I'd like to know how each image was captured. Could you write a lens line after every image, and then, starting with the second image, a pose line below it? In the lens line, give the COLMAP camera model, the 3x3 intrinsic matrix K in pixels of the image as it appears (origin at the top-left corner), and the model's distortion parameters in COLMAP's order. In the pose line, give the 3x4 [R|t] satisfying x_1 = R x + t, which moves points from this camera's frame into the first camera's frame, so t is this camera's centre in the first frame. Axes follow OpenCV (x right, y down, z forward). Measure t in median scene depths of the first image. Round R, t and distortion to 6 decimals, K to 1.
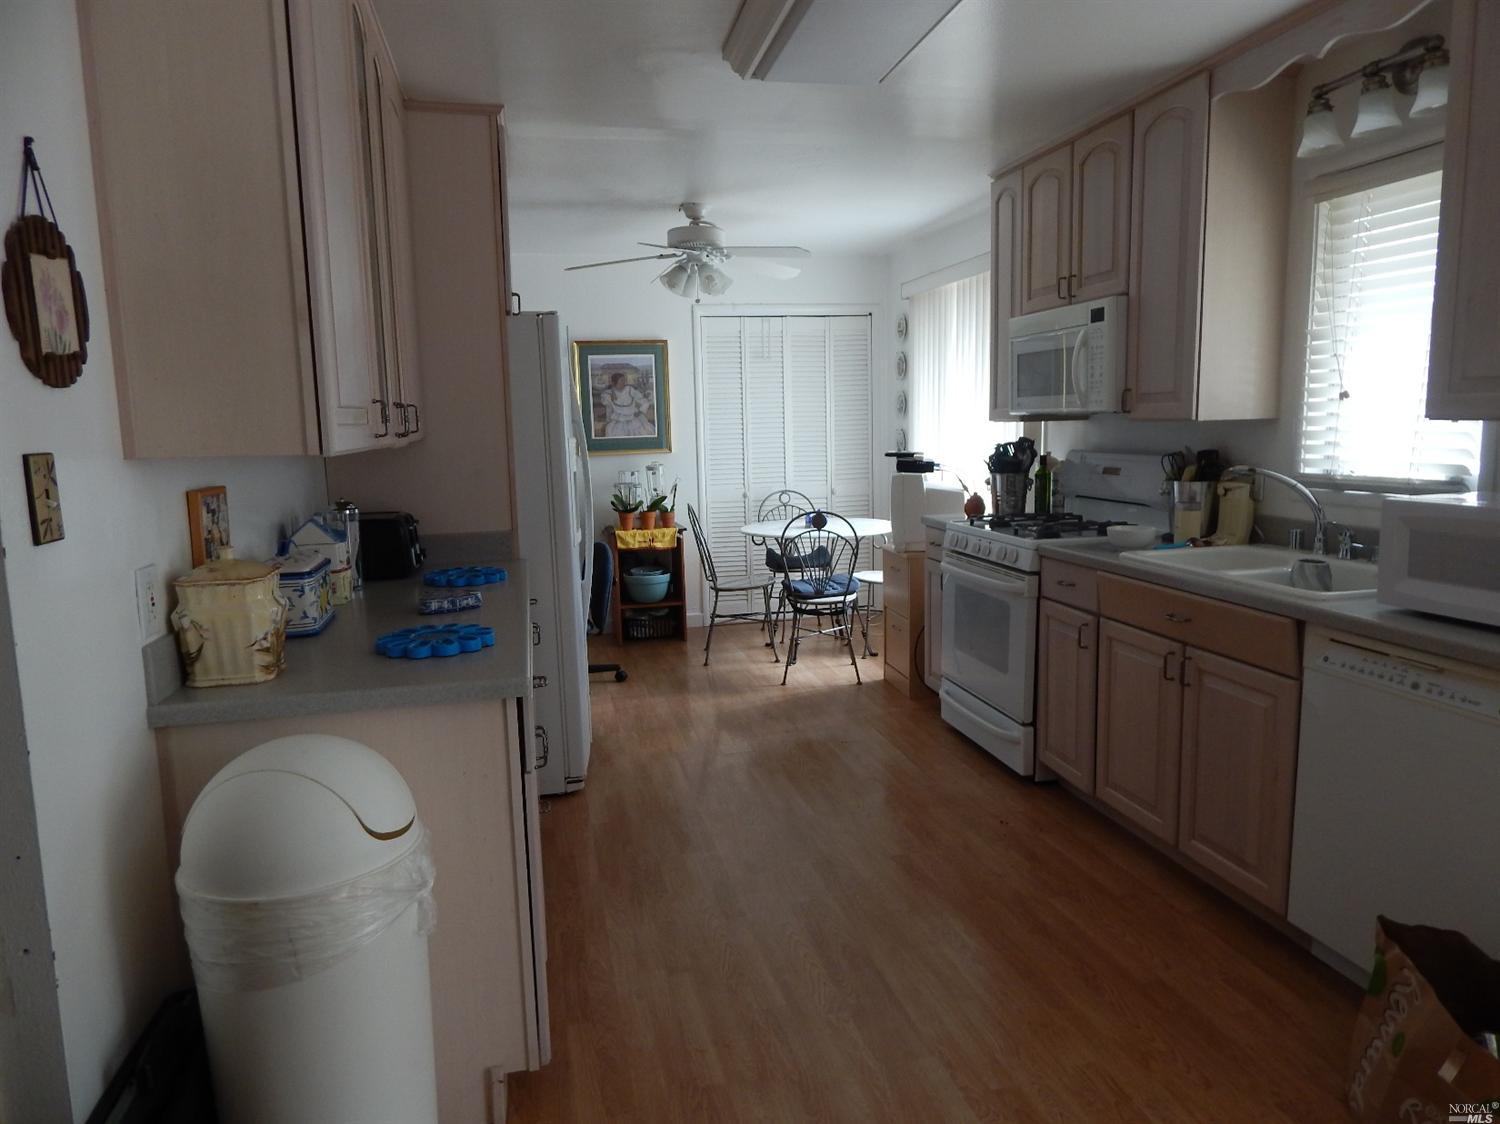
lens RADIAL K [[987.3, 0, 750.0], [0, 987.3, 562.0], [0, 0, 1]] dist [0.005502, -0.000733]
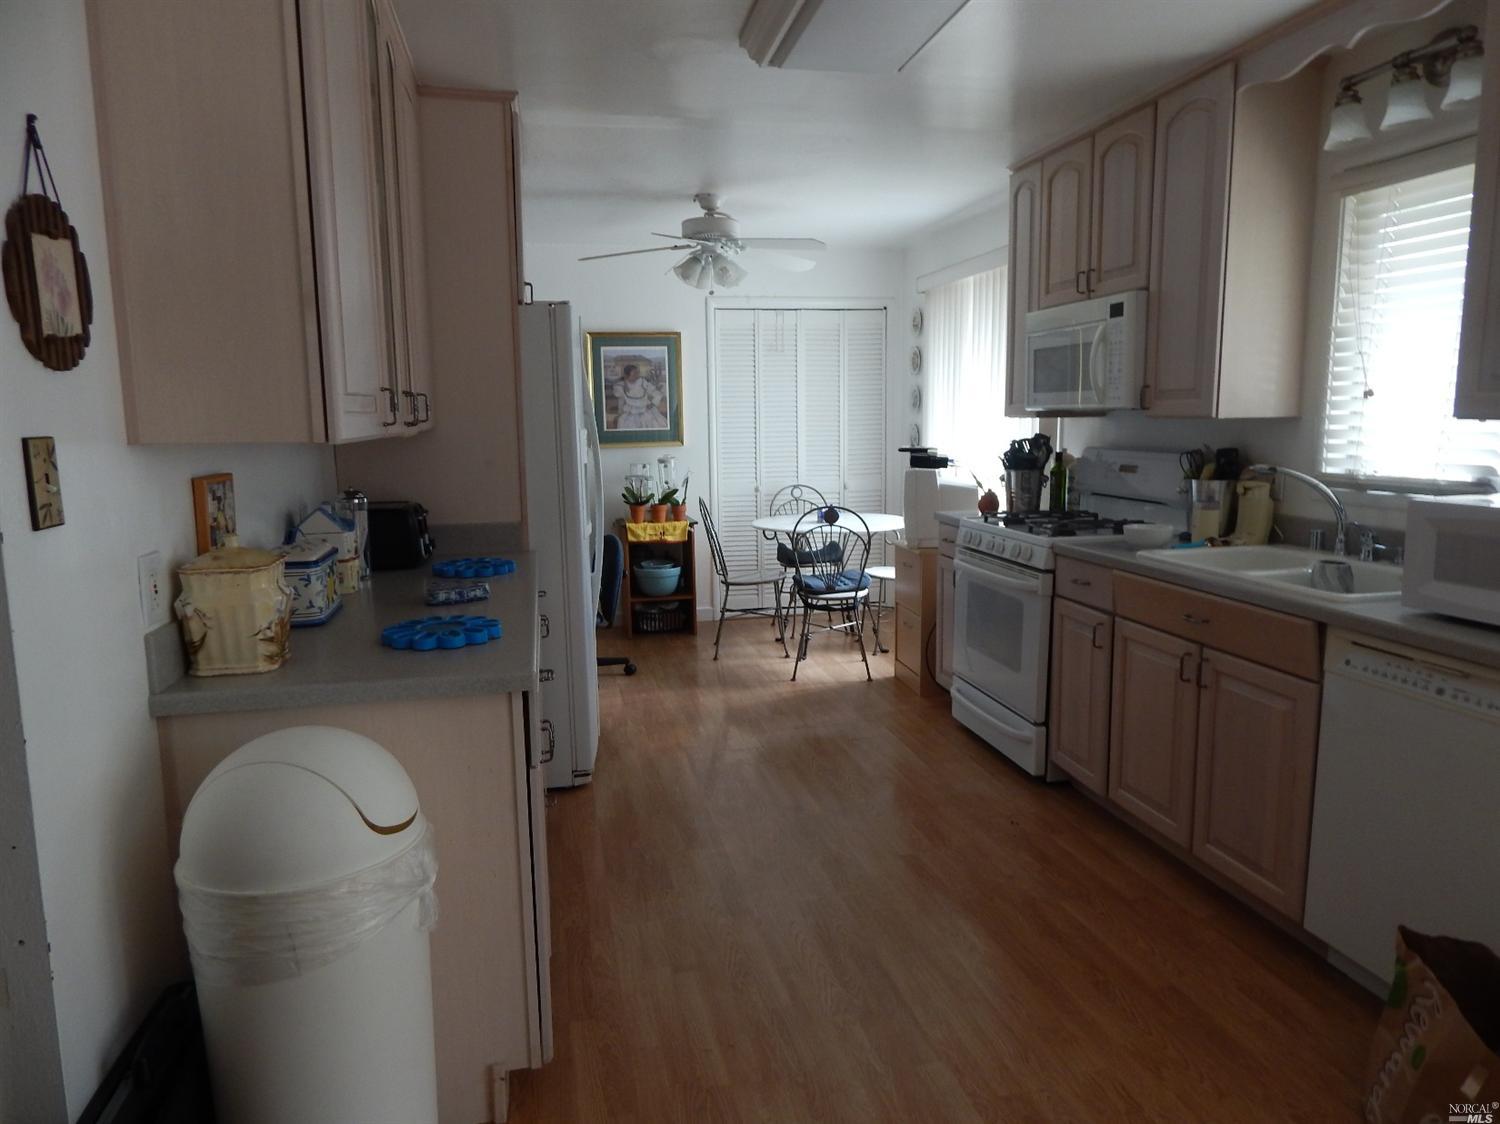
lens RADIAL K [[985.9, 0, 755.1], [0, 985.9, 560.0], [0, 0, 1]] dist [0.010031, -0.016038]
pose [[0.999909, 0.012066, -0.006078, 0.000146], [-0.012045, 0.999921, 0.003635, 0.000166], [0.006122, -0.003562, 0.999975, 0.013986]]
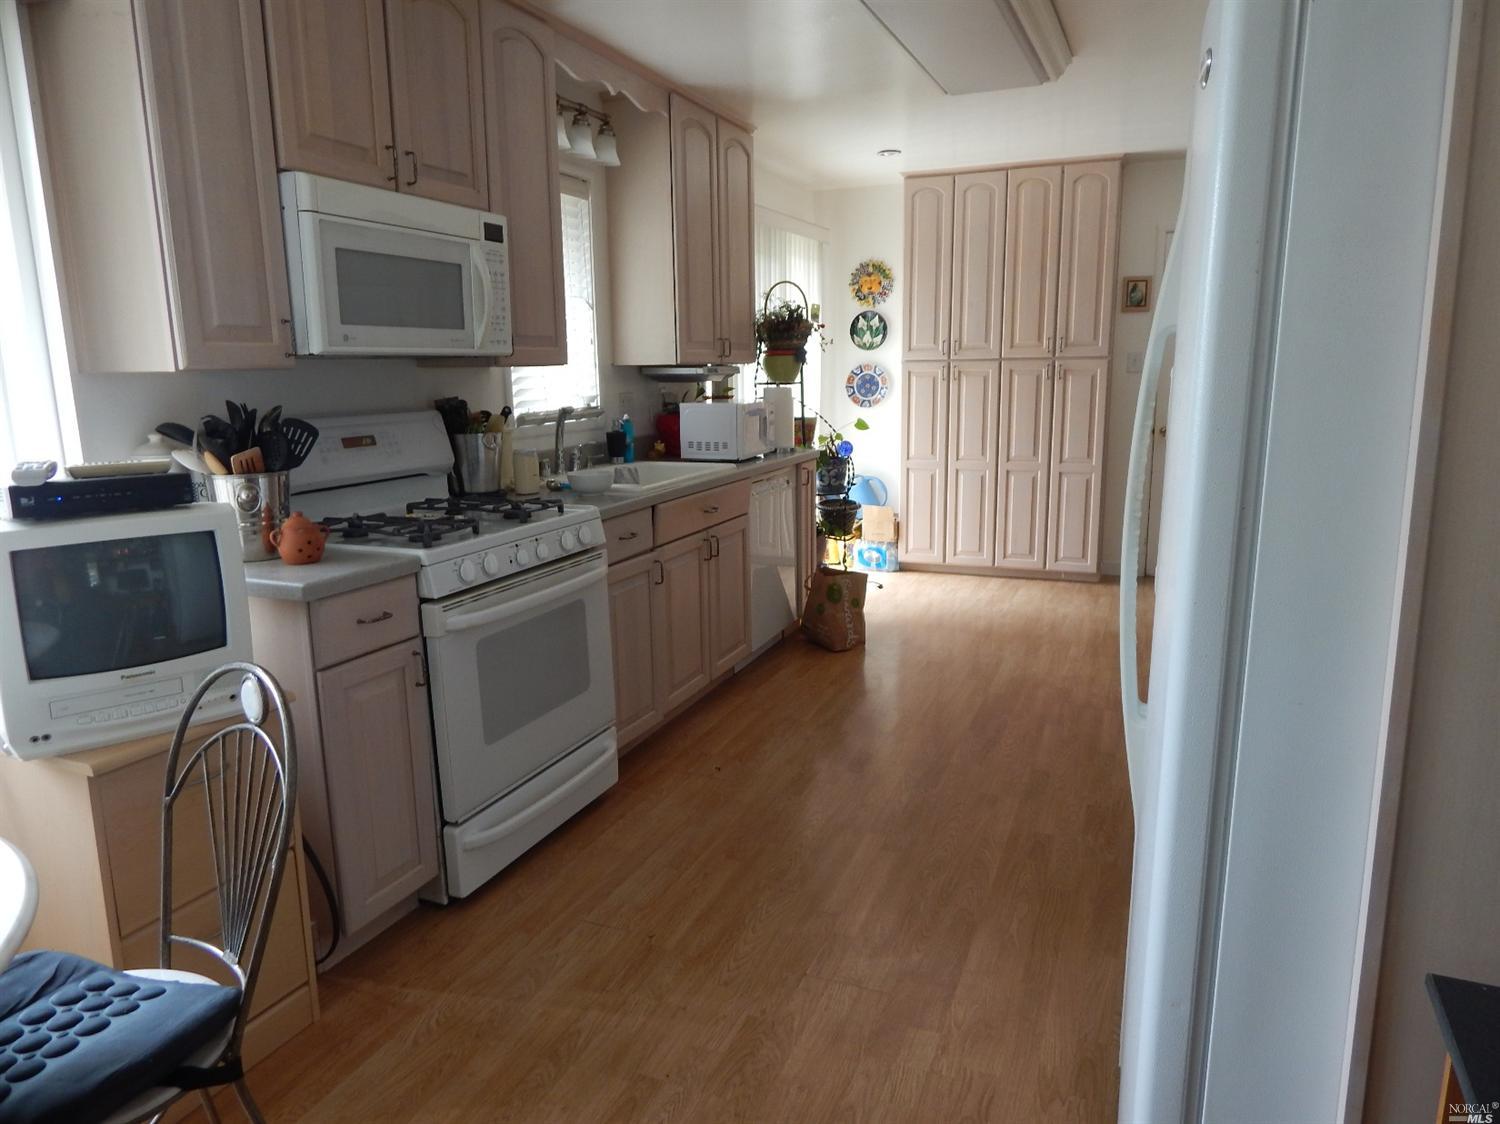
lens RADIAL K [[987.3, 0, 750.0], [0, 987.3, 562.0], [0, 0, 1]] dist [0.005502, -0.000733]
pose [[-0.815754, -0.080175, 0.572816, -0.343404], [0.114251, 0.948497, 0.295464, -0.238286], [-0.567003, 0.306471, -0.764580, 1.796111]]
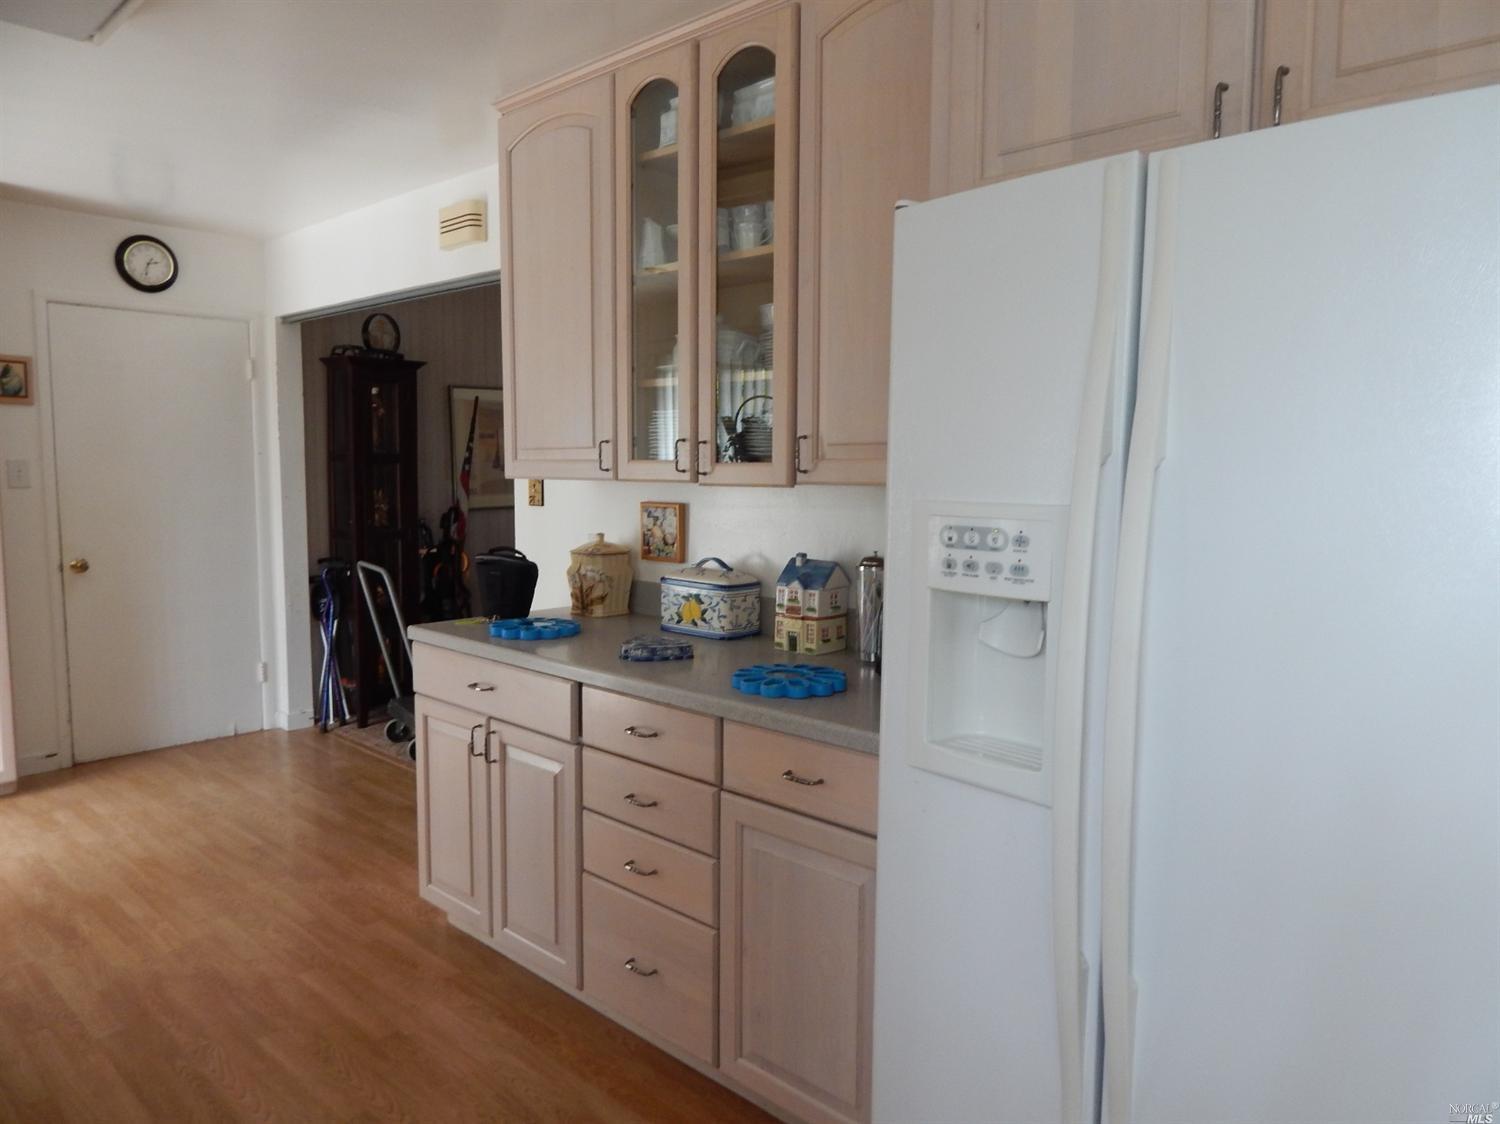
lens RADIAL K [[985.9, 0, 755.1], [0, 985.9, 560.0], [0, 0, 1]] dist [0.010031, -0.016038]
pose [[-0.817238, 0.070039, -0.572029, 0.124921], [-0.071160, 0.972728, 0.220764, -0.211511], [0.571890, 0.221122, -0.789966, 1.476288]]
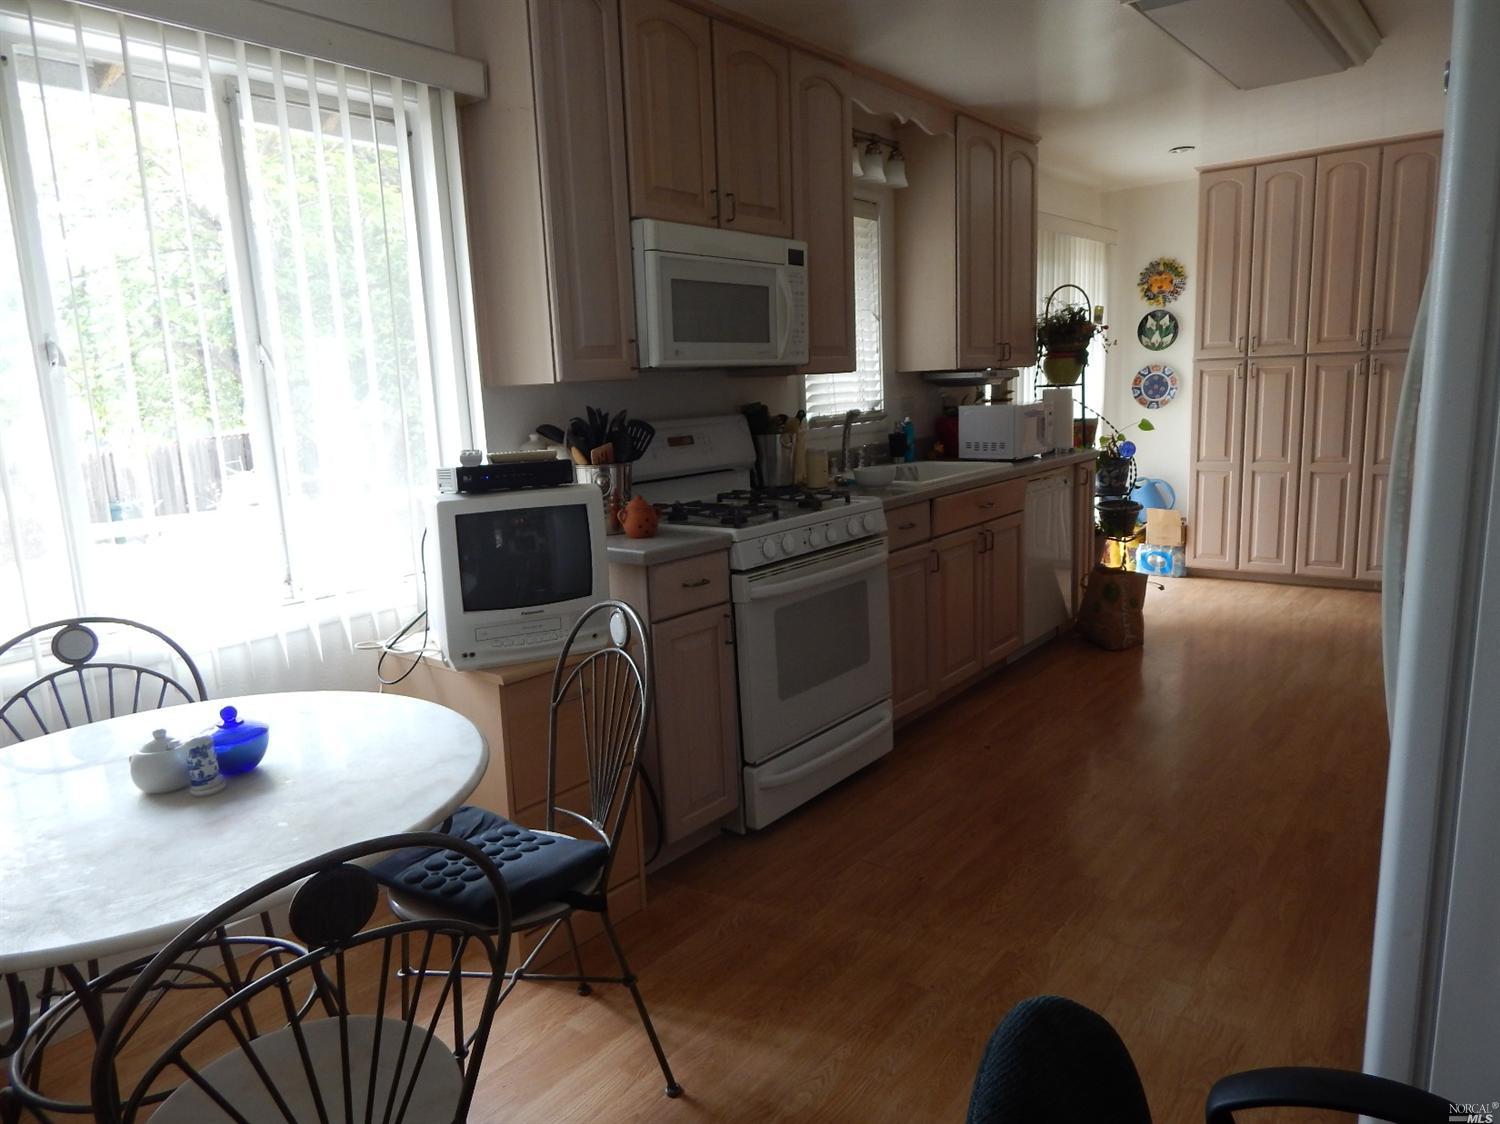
lens RADIAL K [[985.9, 0, 755.1], [0, 985.9, 560.0], [0, 0, 1]] dist [0.010031, -0.016038]
pose [[-0.629096, -0.089465, 0.772162, -0.408919], [0.165176, 0.955284, 0.245254, -0.241520], [-0.759576, 0.281831, -0.586188, 1.873015]]
